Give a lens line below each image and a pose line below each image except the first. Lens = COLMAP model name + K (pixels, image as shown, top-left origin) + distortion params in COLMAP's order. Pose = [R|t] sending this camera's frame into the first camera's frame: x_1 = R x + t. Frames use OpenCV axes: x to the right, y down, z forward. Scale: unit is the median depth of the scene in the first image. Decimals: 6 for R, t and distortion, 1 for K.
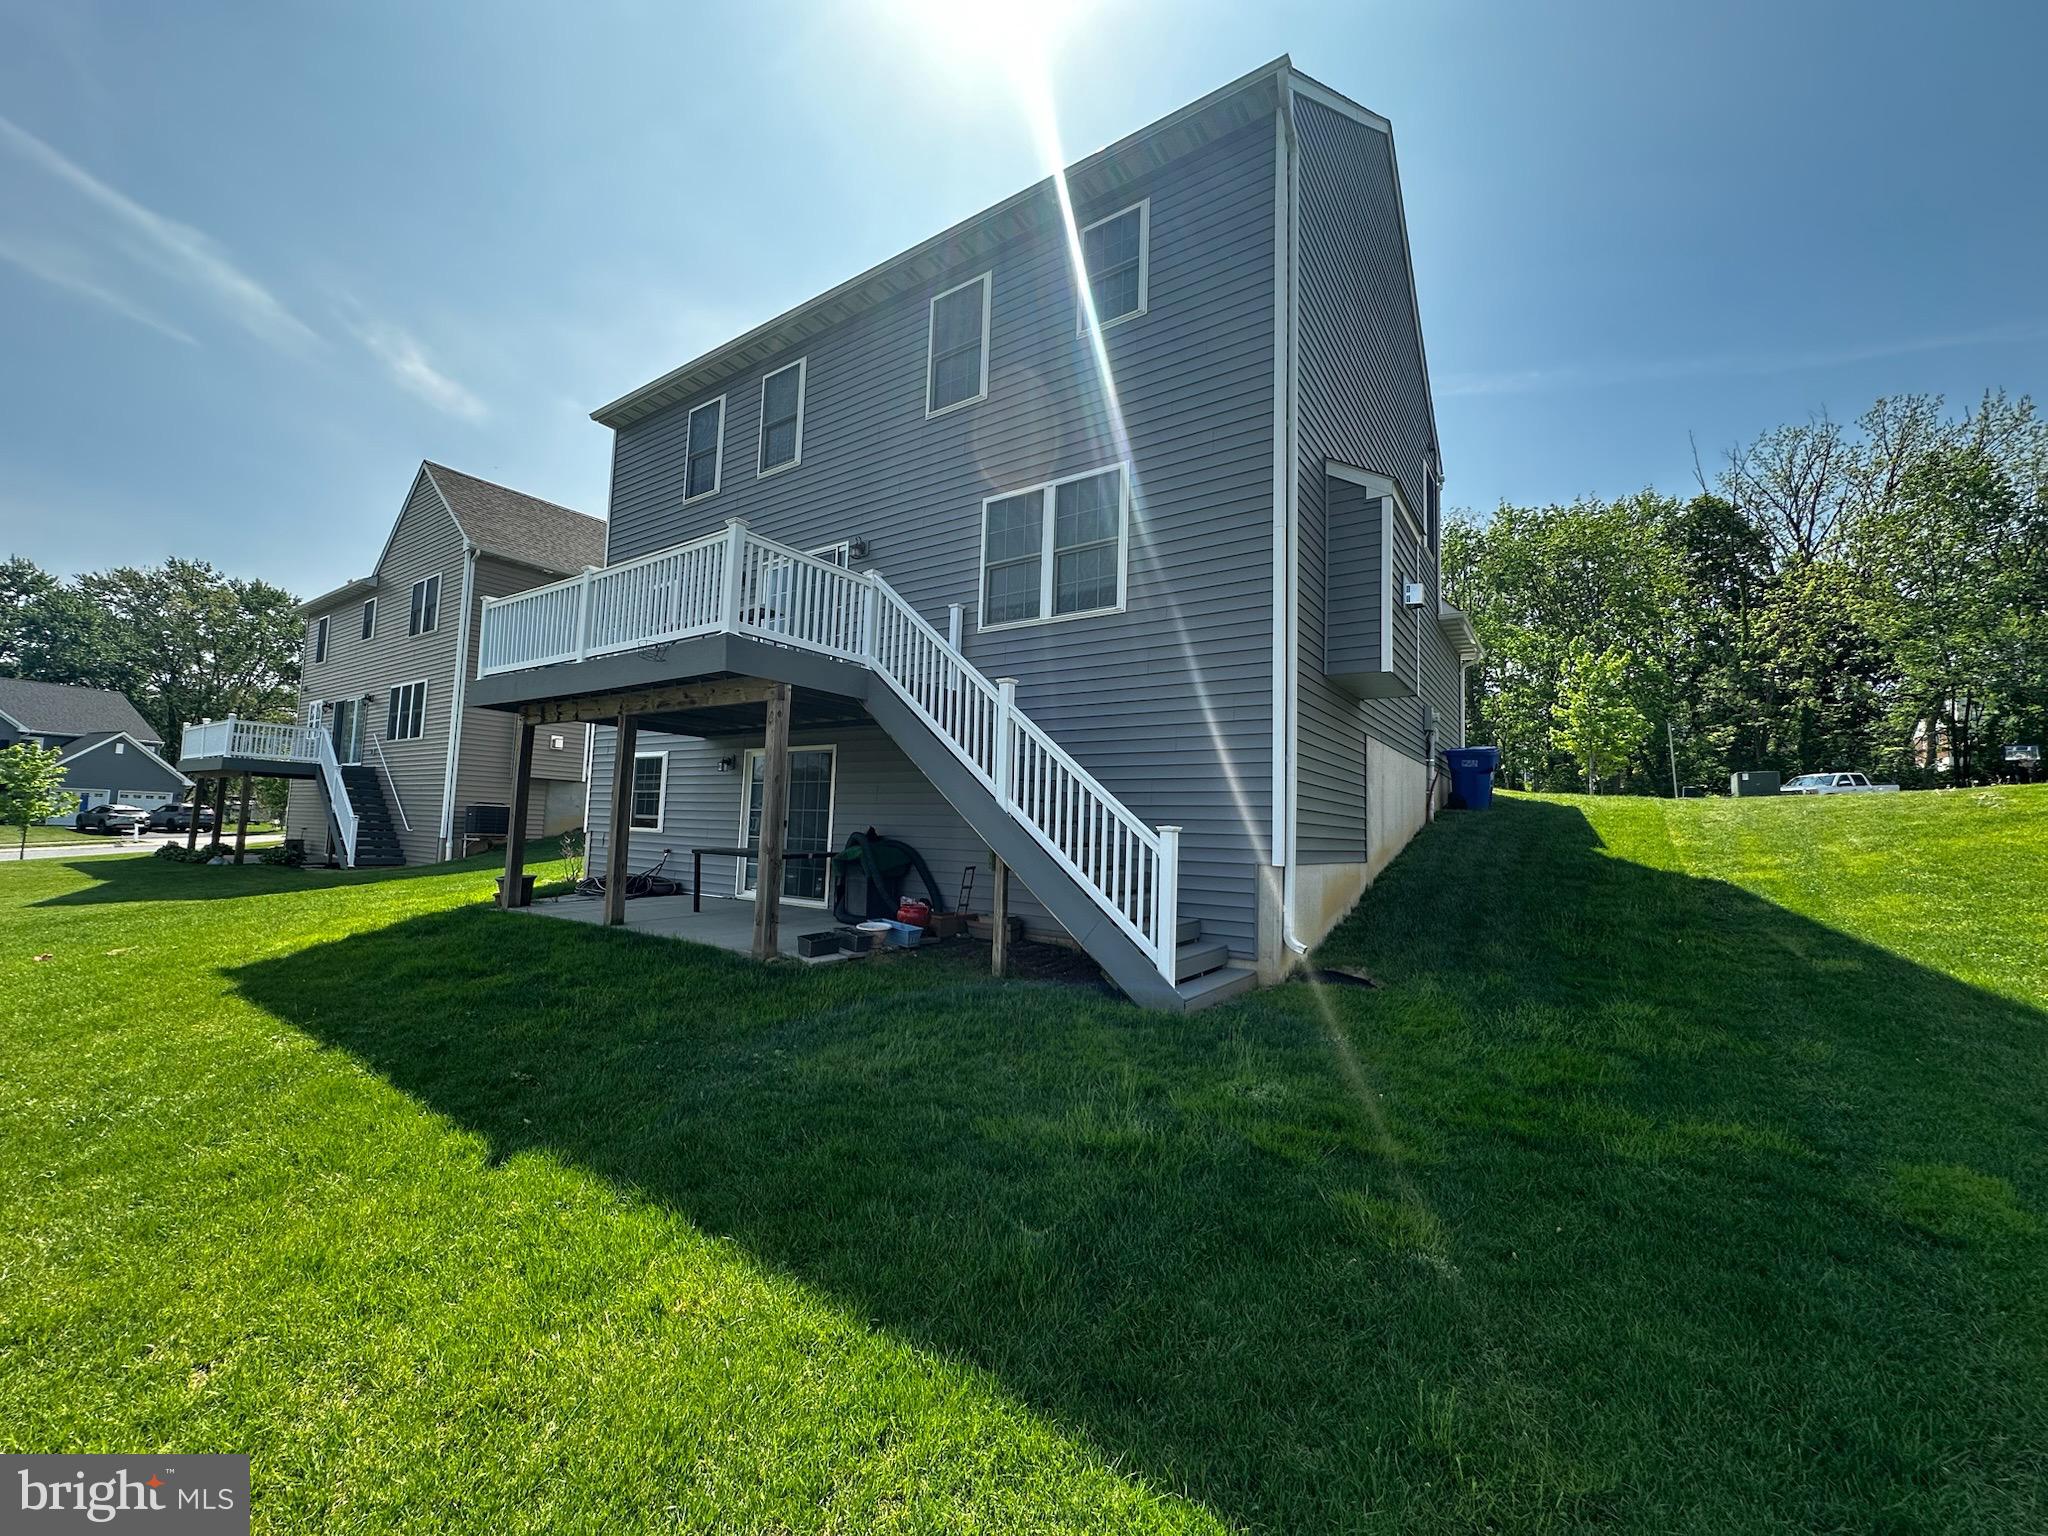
lens RADIAL K [[835.9, 0, 1005.9], [0, 835.9, 767.2], [0, 0, 1]] dist [-0.001418, 0.000231]
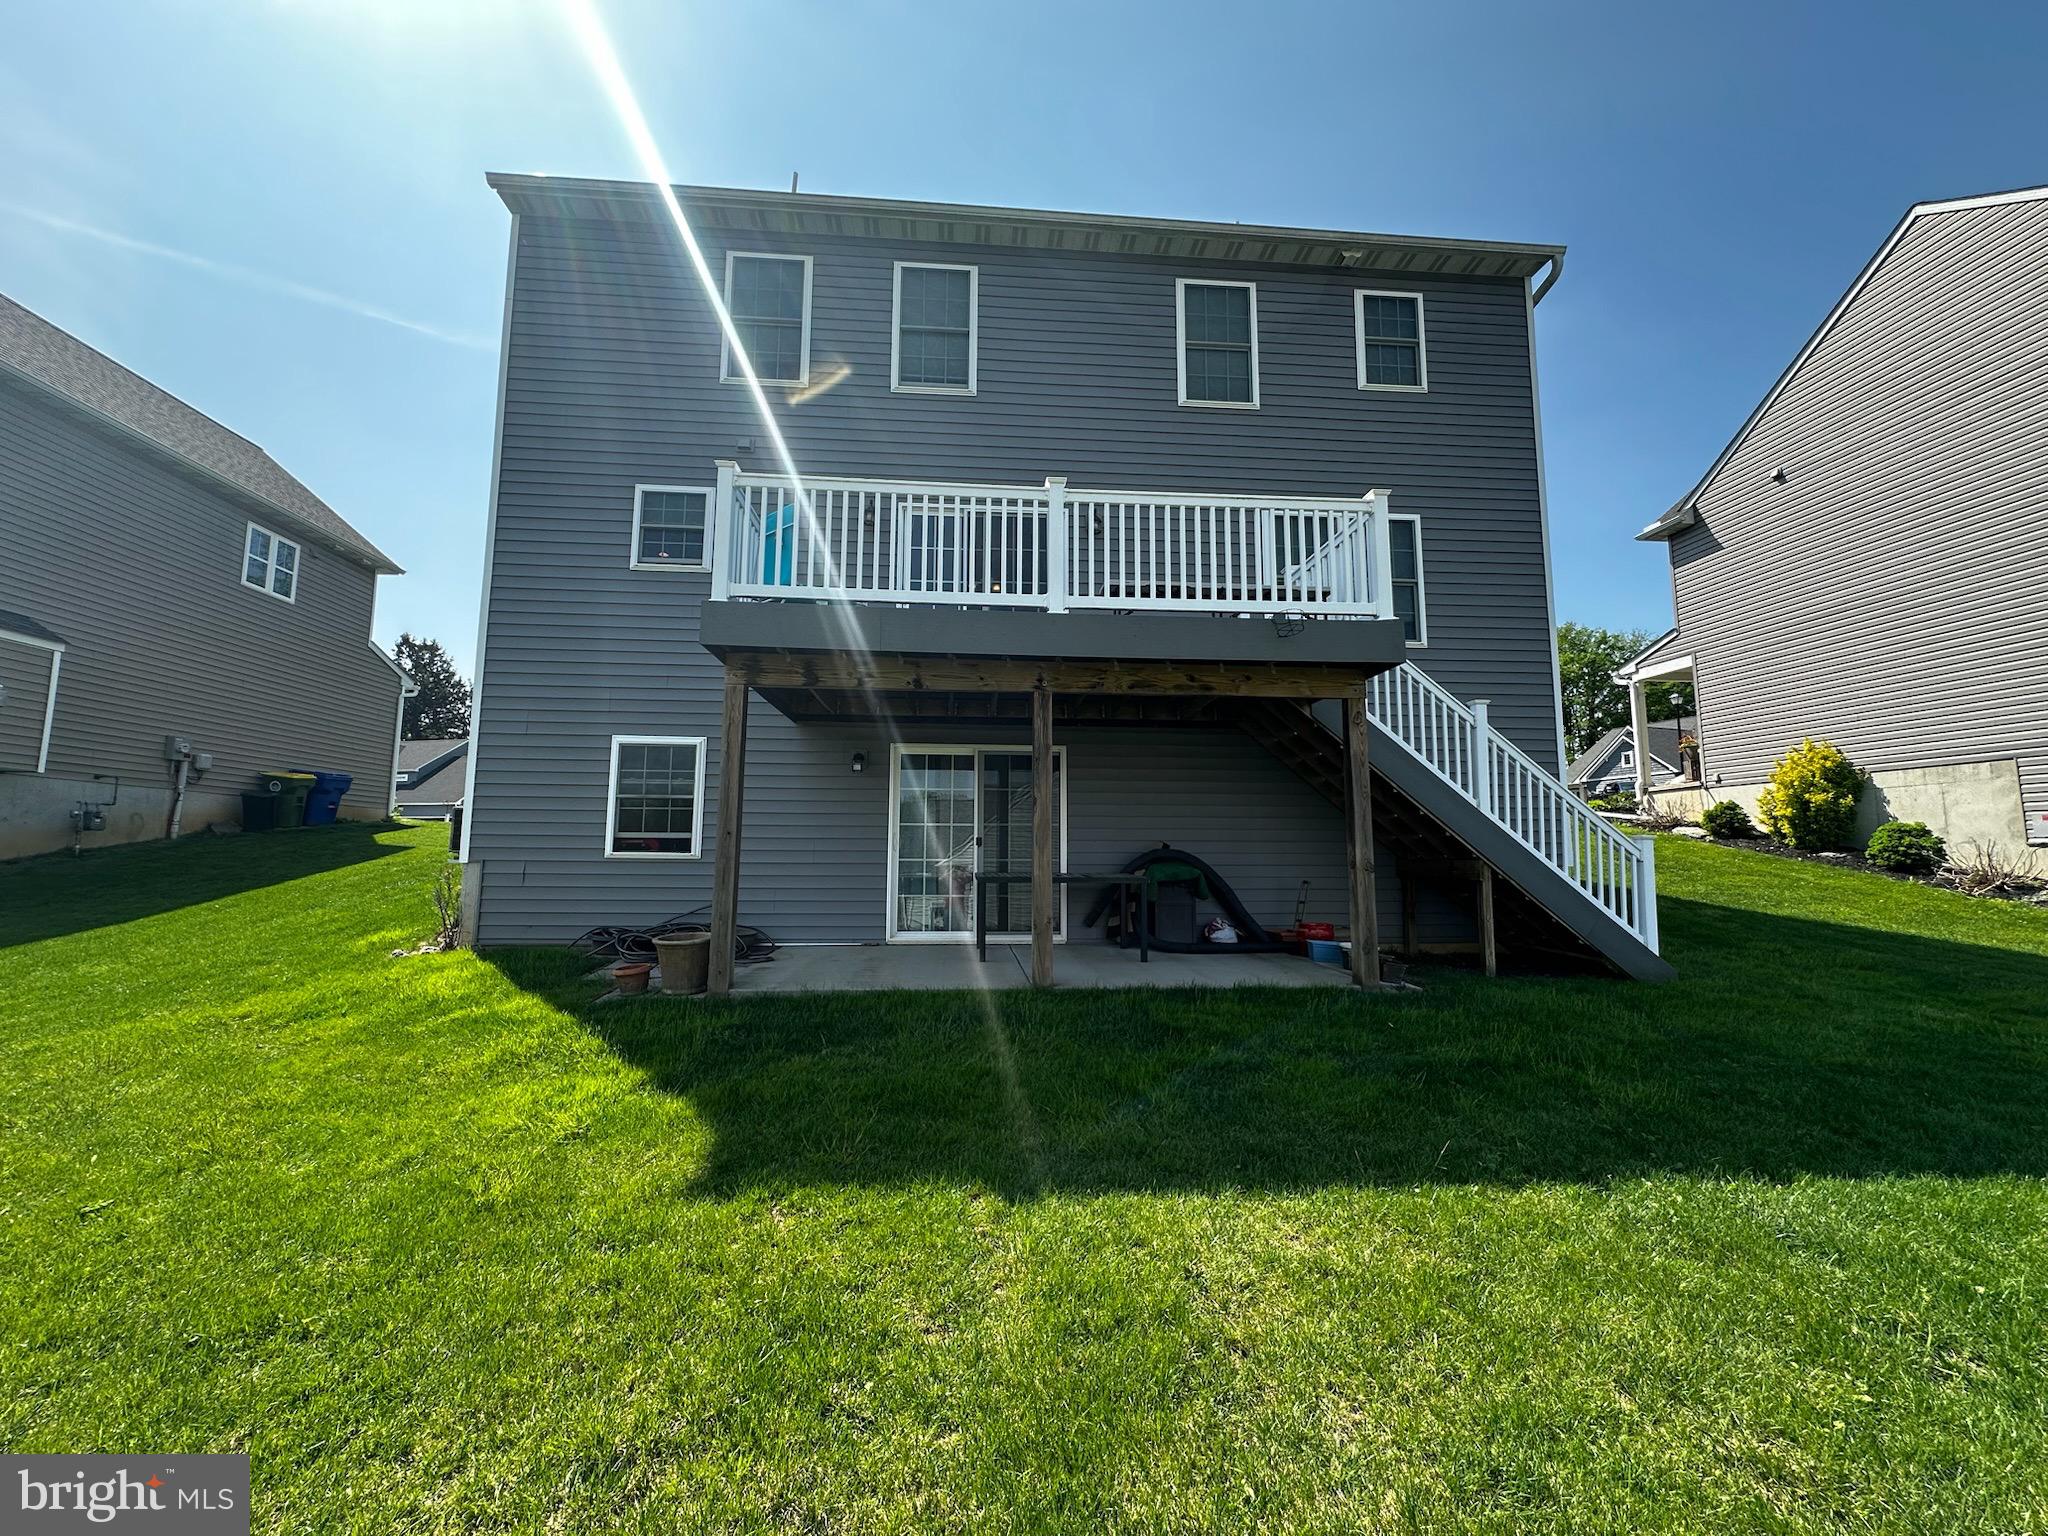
lens RADIAL K [[835.9, 0, 1022.7], [0, 835.9, 769.1], [0, 0, 1]] dist [-0.001418, 0.000231]
pose [[0.756483, 0.041367, 0.652704, -1.125936], [-0.029631, 0.999141, -0.028981, 0.031546], [-0.653342, 0.002583, 0.757059, 0.560178]]
